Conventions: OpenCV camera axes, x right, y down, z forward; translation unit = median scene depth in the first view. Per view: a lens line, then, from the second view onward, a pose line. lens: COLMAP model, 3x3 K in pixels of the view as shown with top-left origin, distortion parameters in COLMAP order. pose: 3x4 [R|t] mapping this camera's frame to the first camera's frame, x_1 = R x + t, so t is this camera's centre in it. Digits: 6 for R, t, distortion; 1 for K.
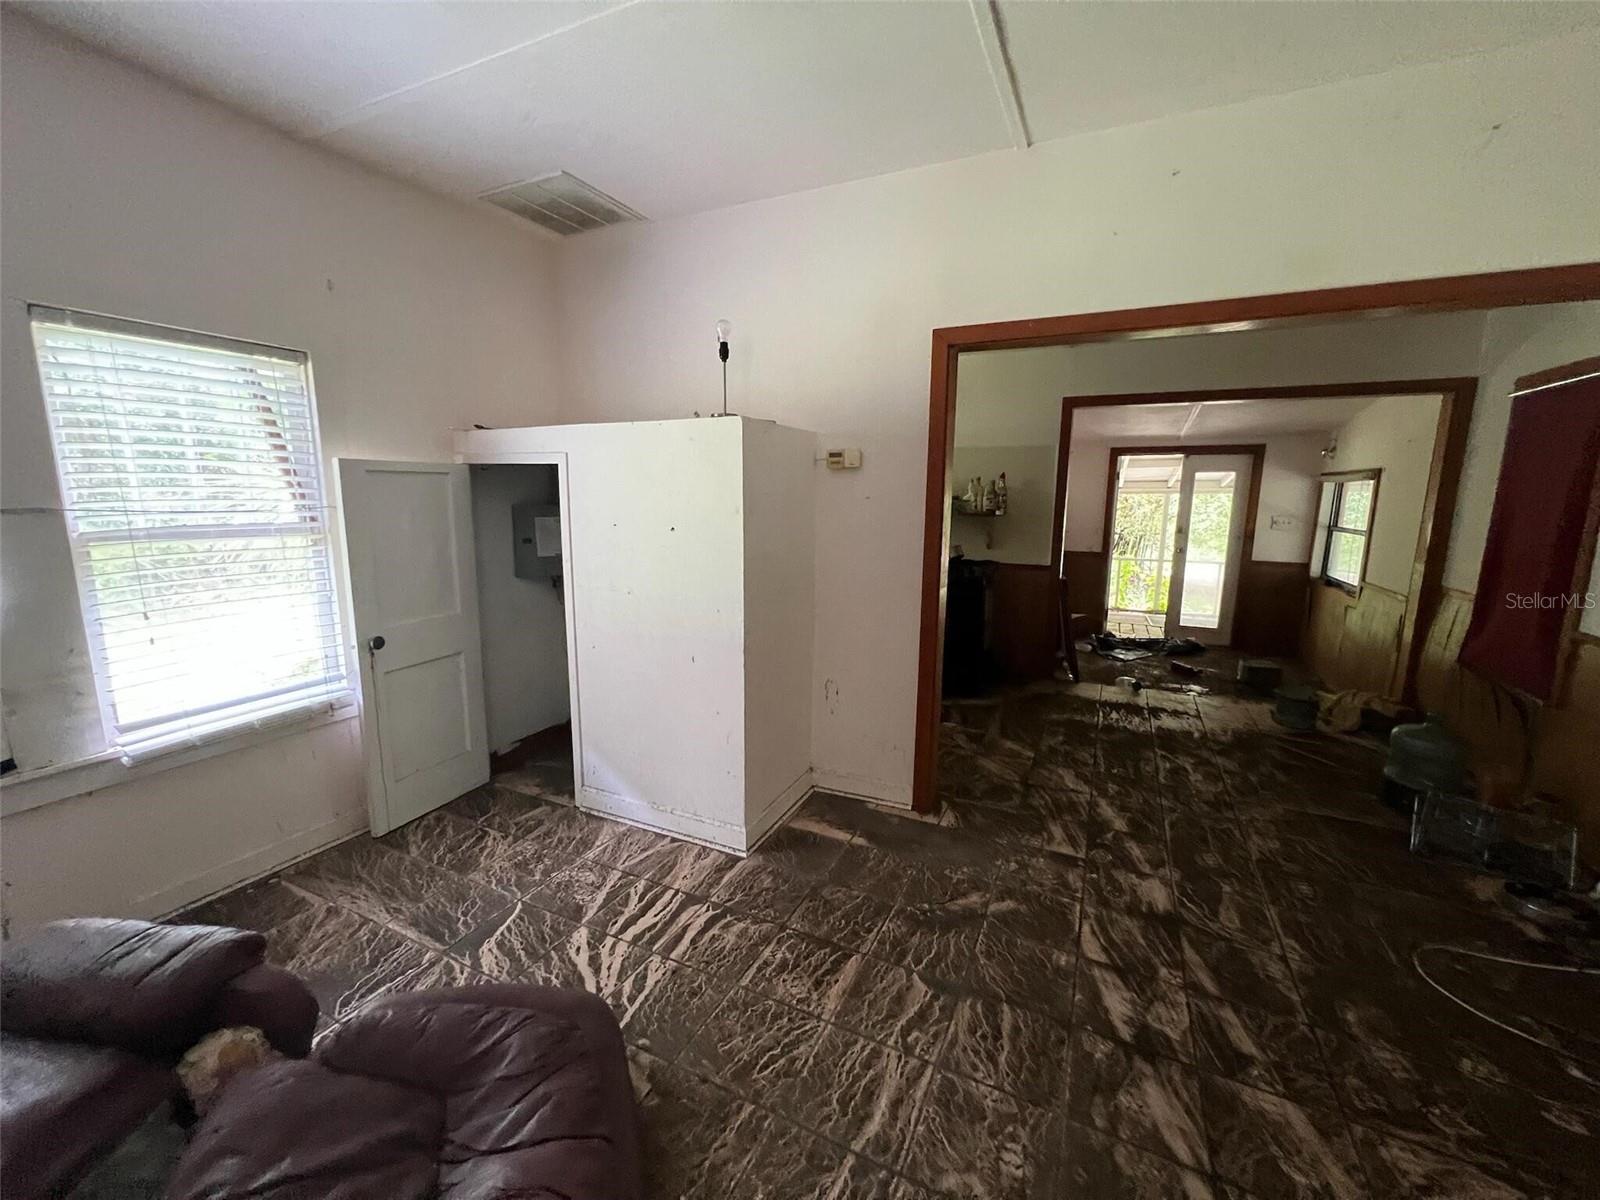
lens RADIAL K [[636.3, 0, 799.2], [0, 636.3, 600.9], [0, 0, 1]] dist [0.000132, 0.000337]
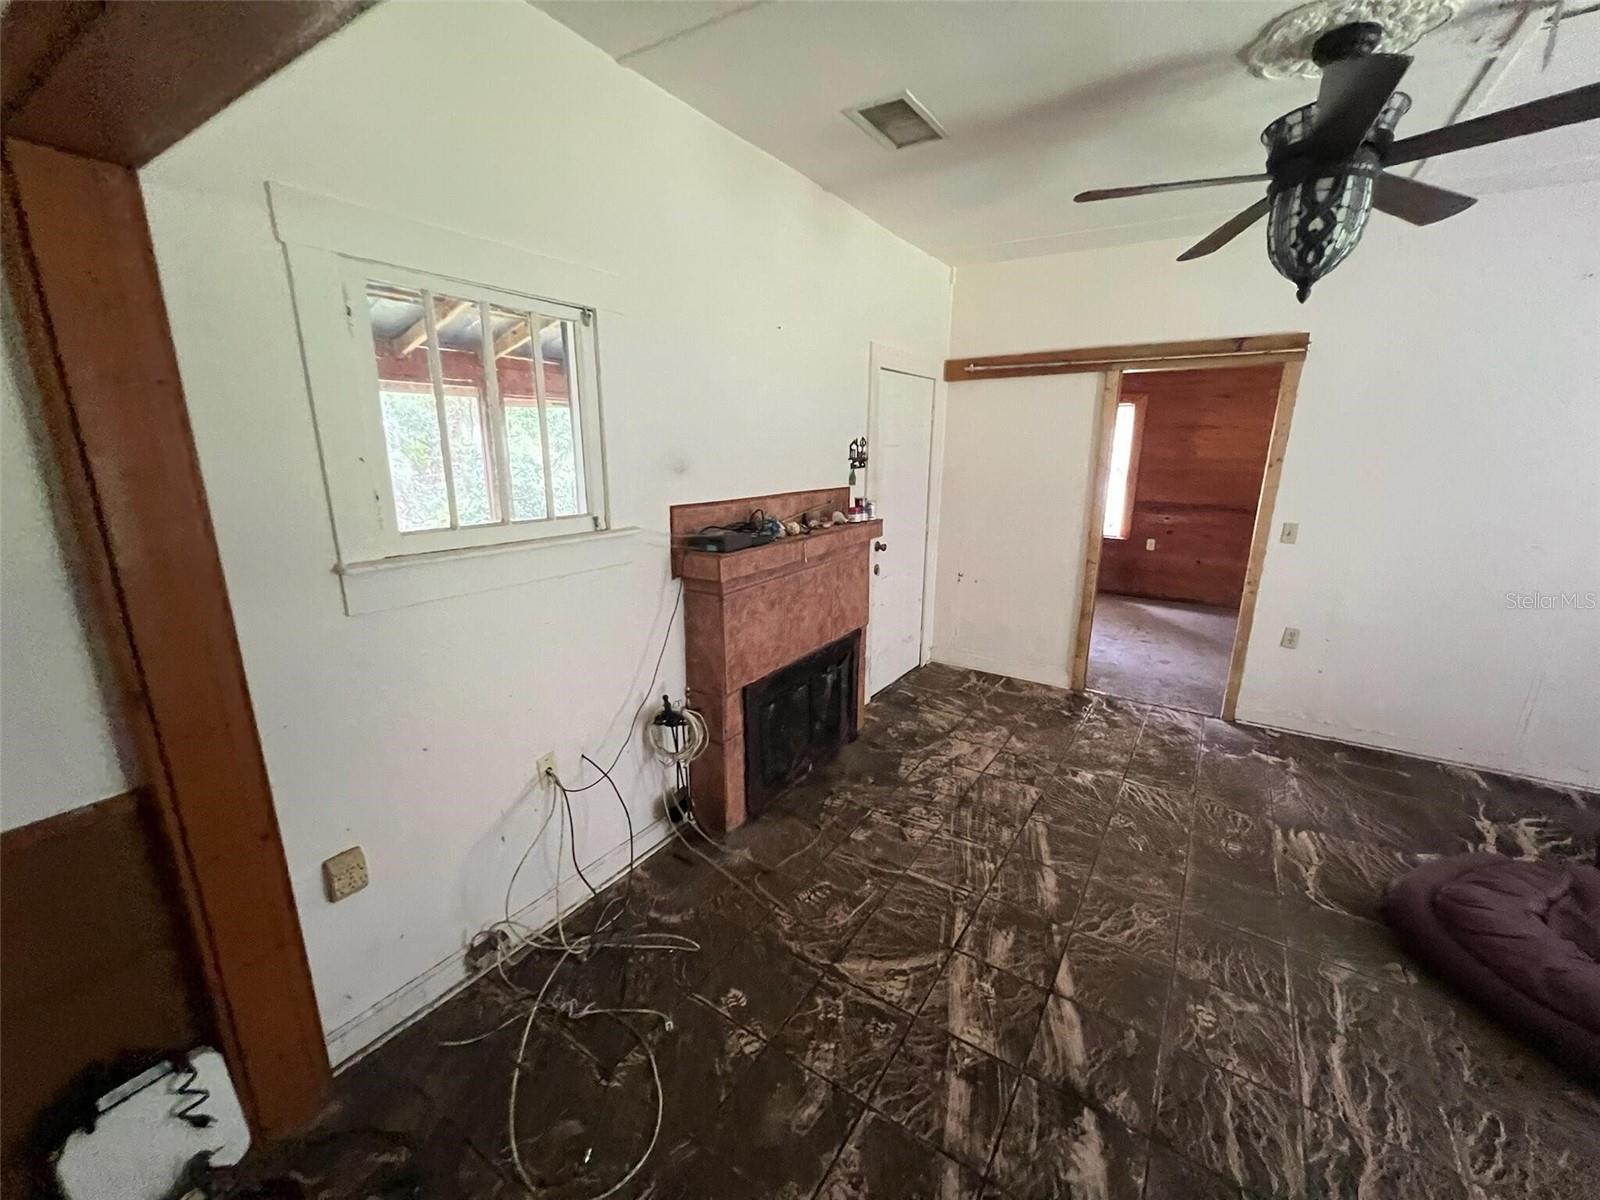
lens RADIAL K [[643.5, 0, 803.7], [0, 643.5, 603.4], [0, 0, 1]] dist [-0.002307, 0.000302]
pose [[-0.992365, -0.046056, 0.114413, 0.863903], [0.003816, 0.915752, 0.401727, -0.352943], [-0.123276, 0.399096, -0.908584, 1.628229]]
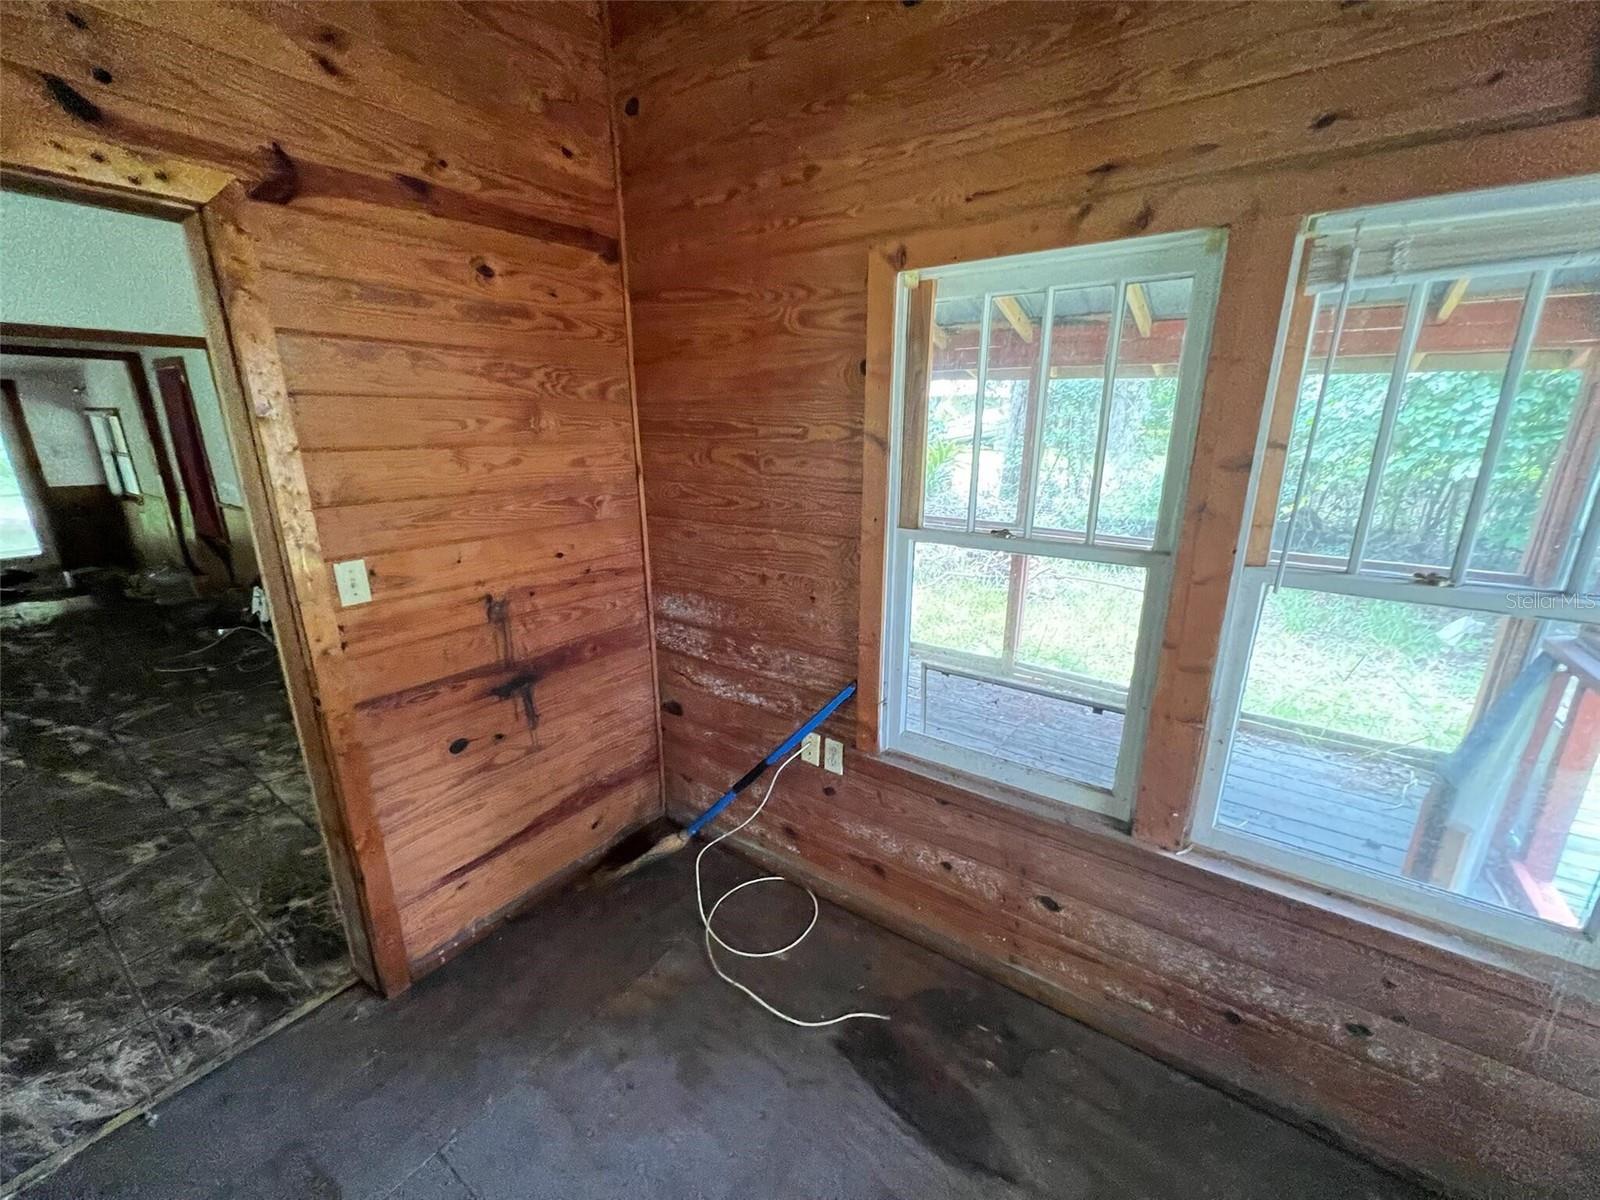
lens RADIAL K [[643.5, 0, 803.0], [0, 643.5, 604.7], [0, 0, 1]] dist [-0.002307, 0.000302]
pose [[0.158843, -0.283817, 0.945631, -0.738374], [0.162117, 0.952288, 0.258583, 0.205197], [-0.973903, 0.112229, 0.197275, -1.785892]]
